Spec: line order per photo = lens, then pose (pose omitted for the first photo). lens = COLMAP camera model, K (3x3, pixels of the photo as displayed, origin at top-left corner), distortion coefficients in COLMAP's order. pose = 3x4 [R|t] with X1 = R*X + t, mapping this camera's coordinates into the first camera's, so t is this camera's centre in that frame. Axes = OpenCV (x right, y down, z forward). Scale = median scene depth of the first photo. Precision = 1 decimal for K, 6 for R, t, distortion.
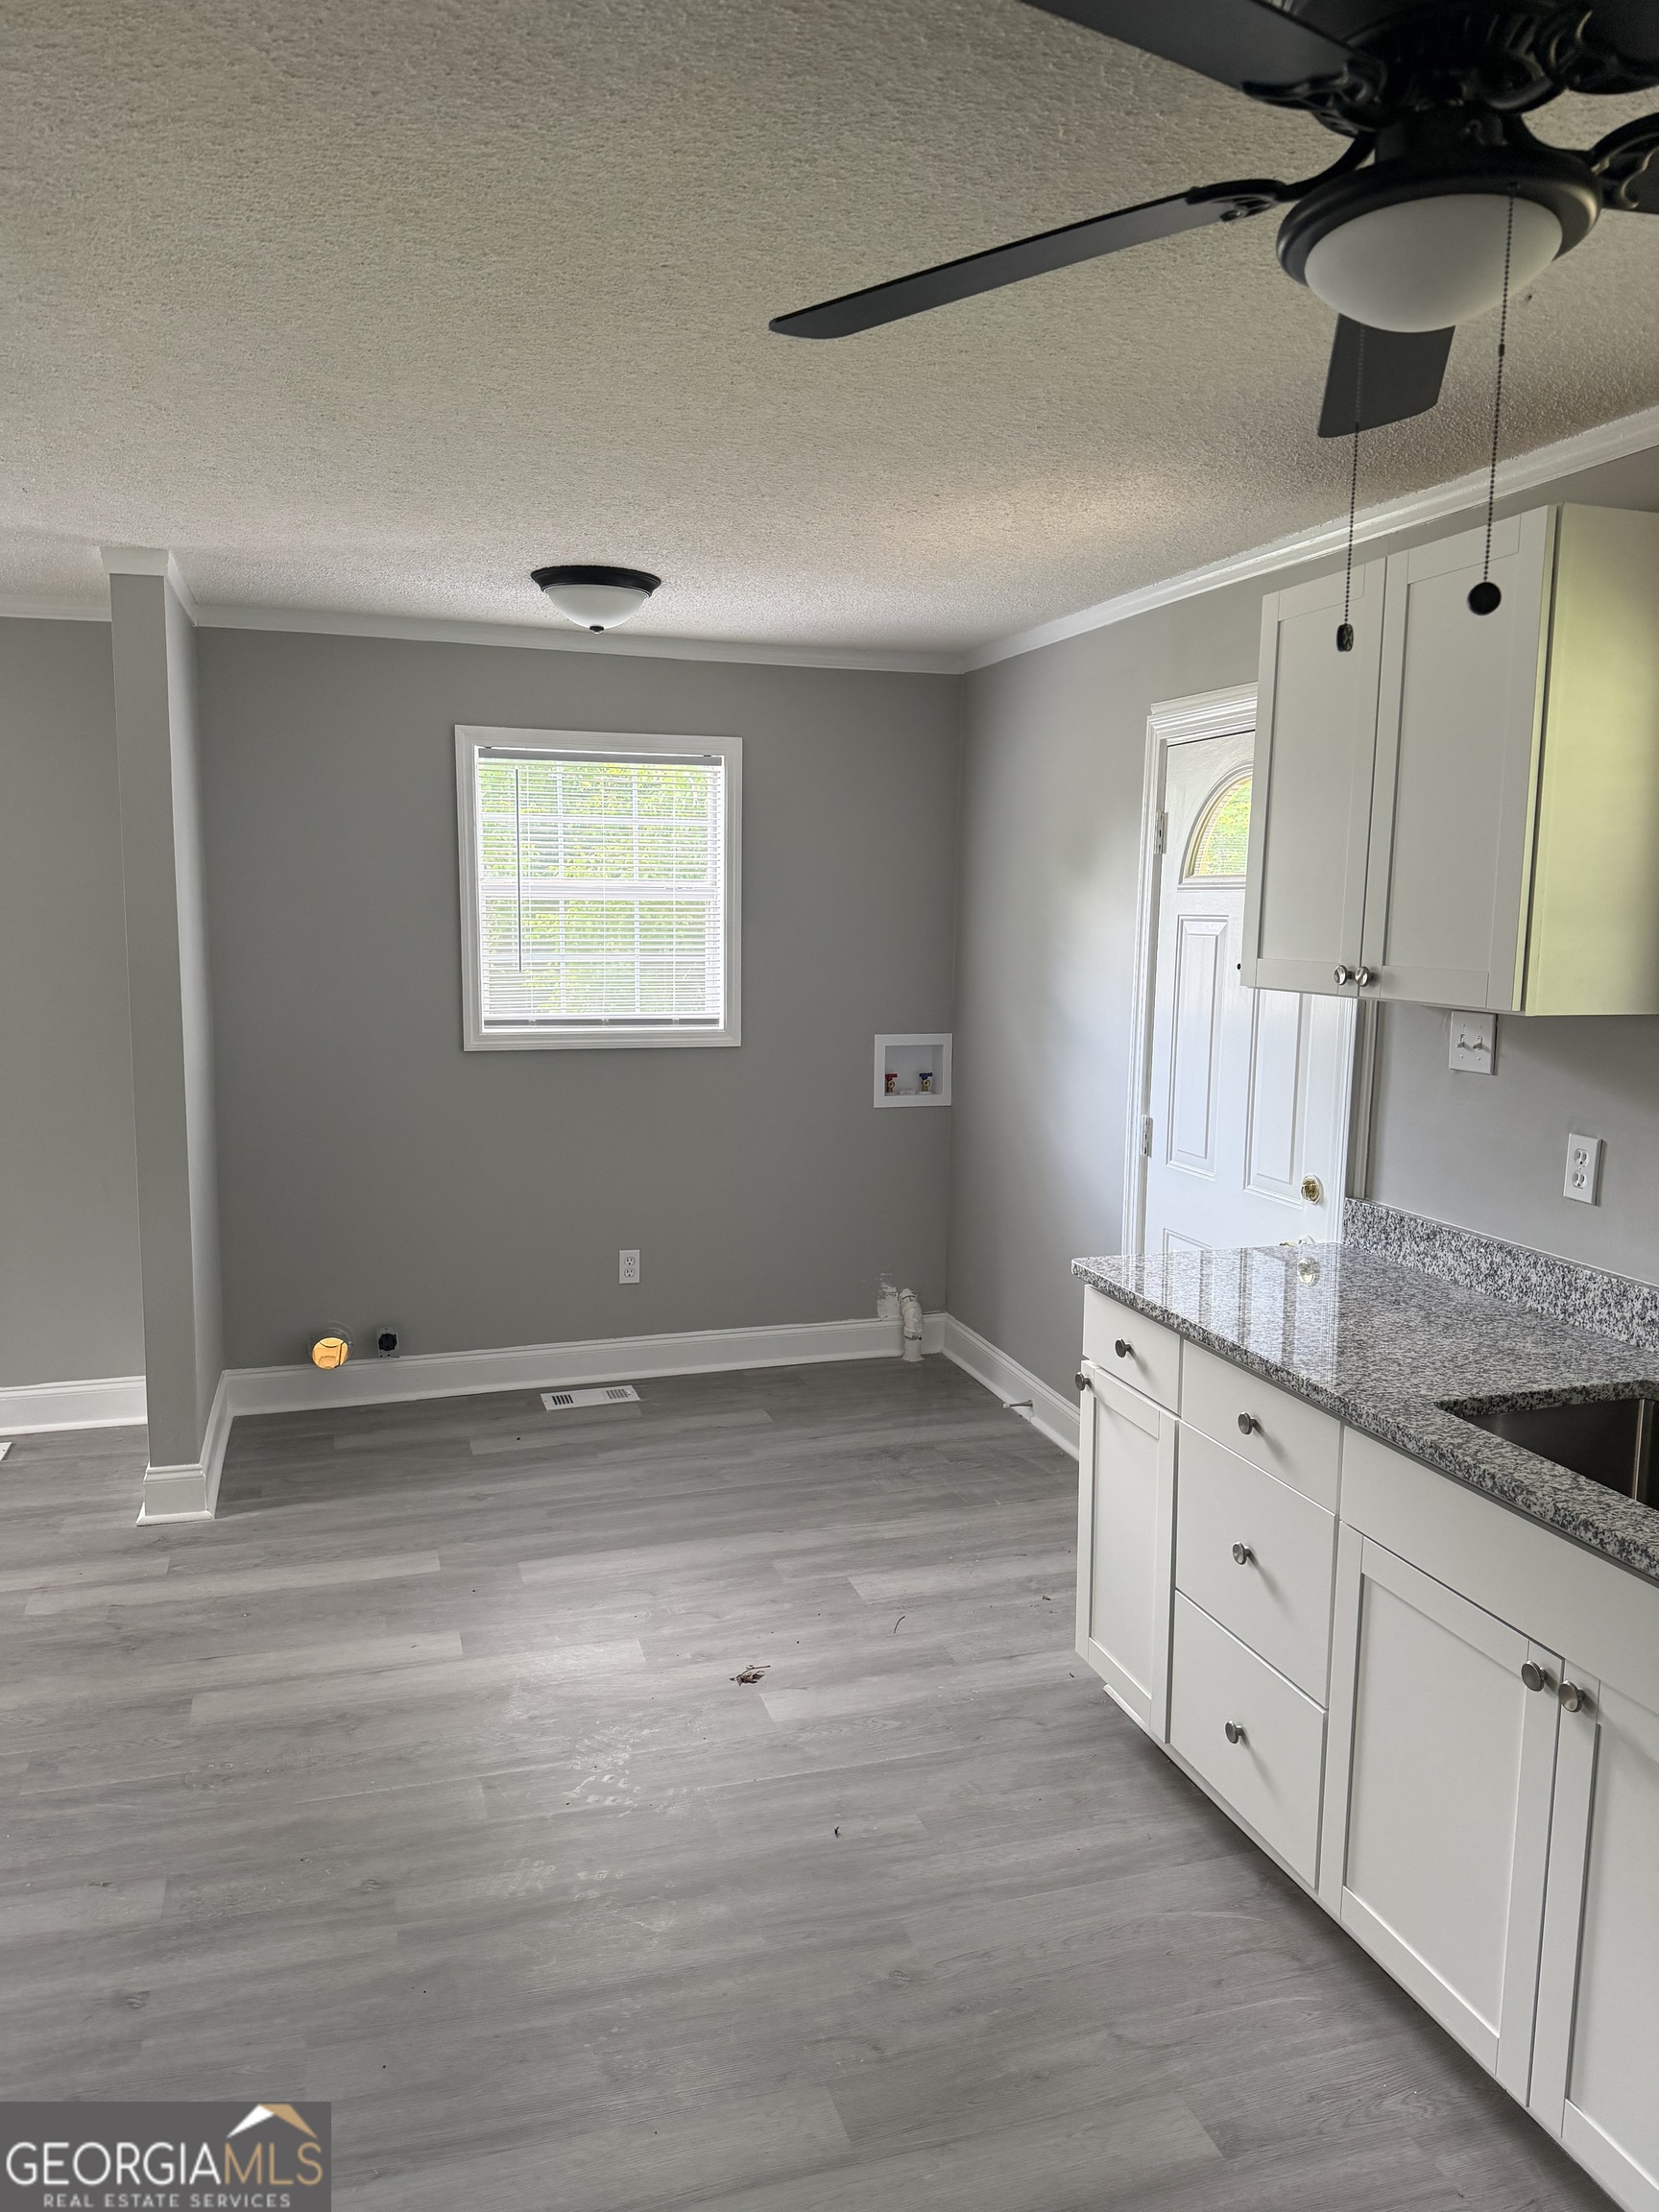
lens RADIAL K [[1526.6, 0, 829.5], [0, 1526.6, 1106.0], [0, 0, 1]] dist [0.062878, -0.086725]
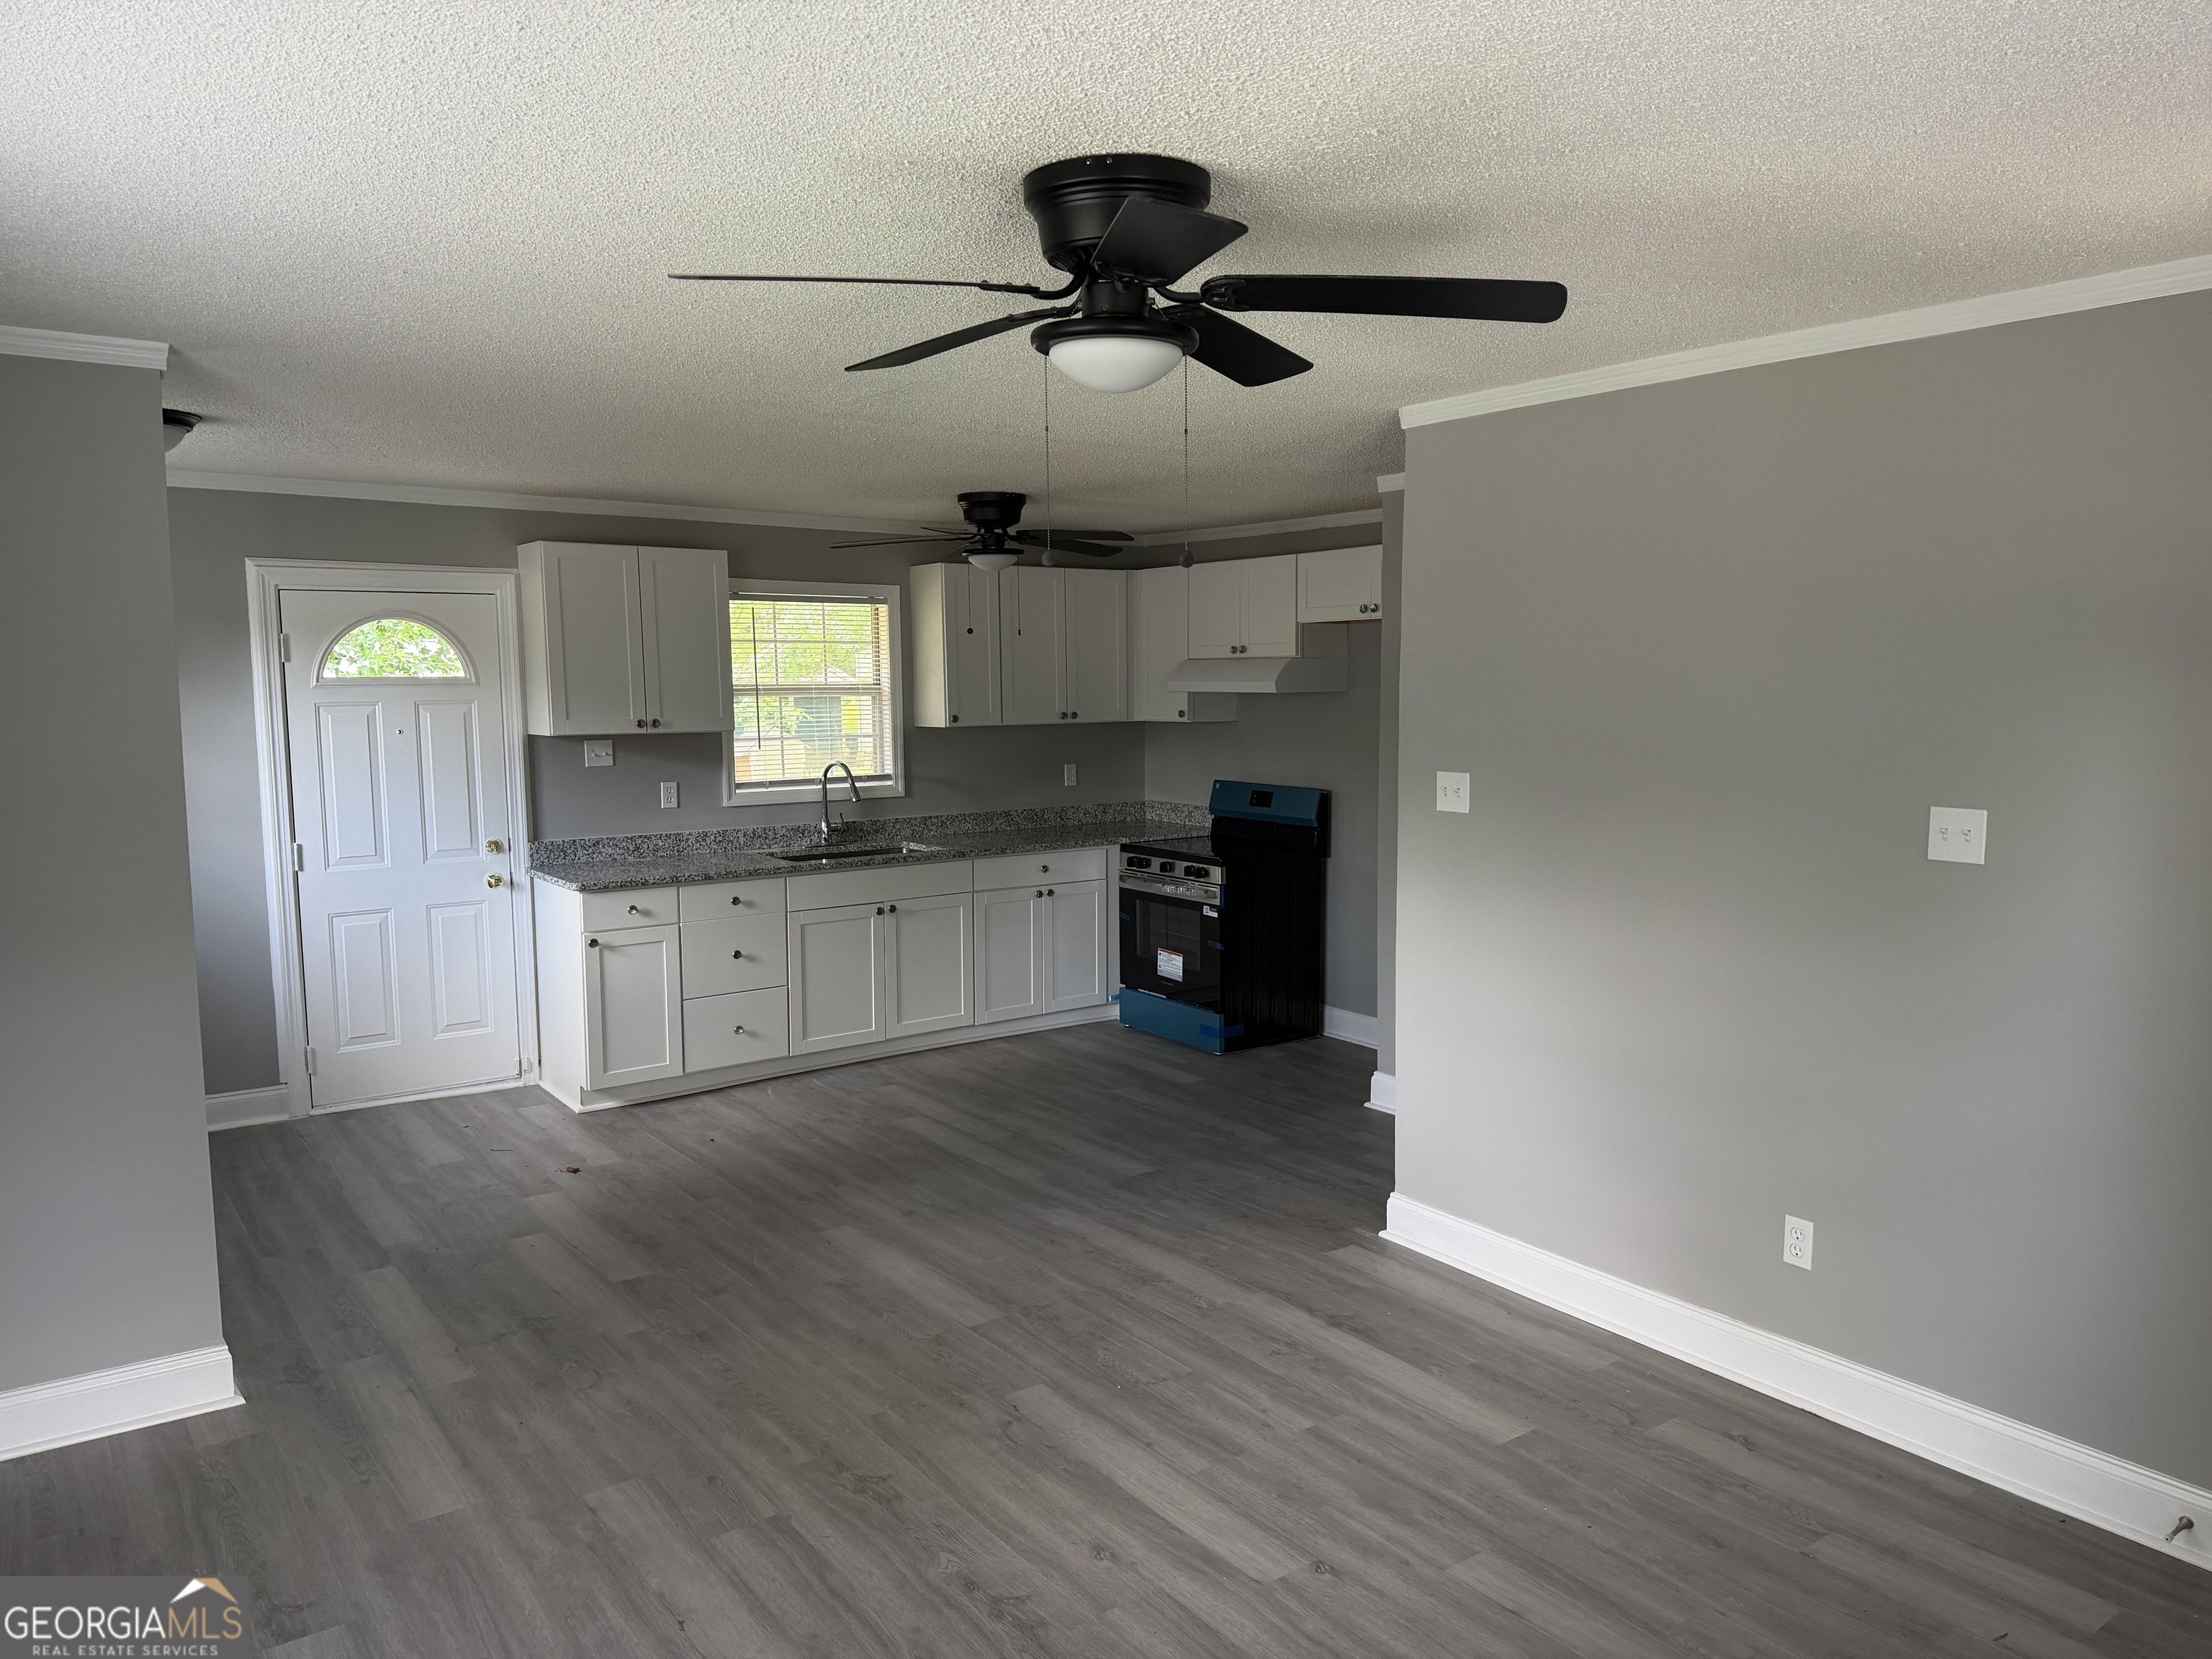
lens RADIAL K [[1569.8, 0, 1106.8], [0, 1569.8, 857.8], [0, 0, 1]] dist [0.001766, 0.000046]
pose [[-0.324283, -0.122359, 0.938013, -2.031078], [0.124906, 0.977378, 0.170676, -0.194634], [-0.937677, 0.172511, -0.301664, 1.050719]]
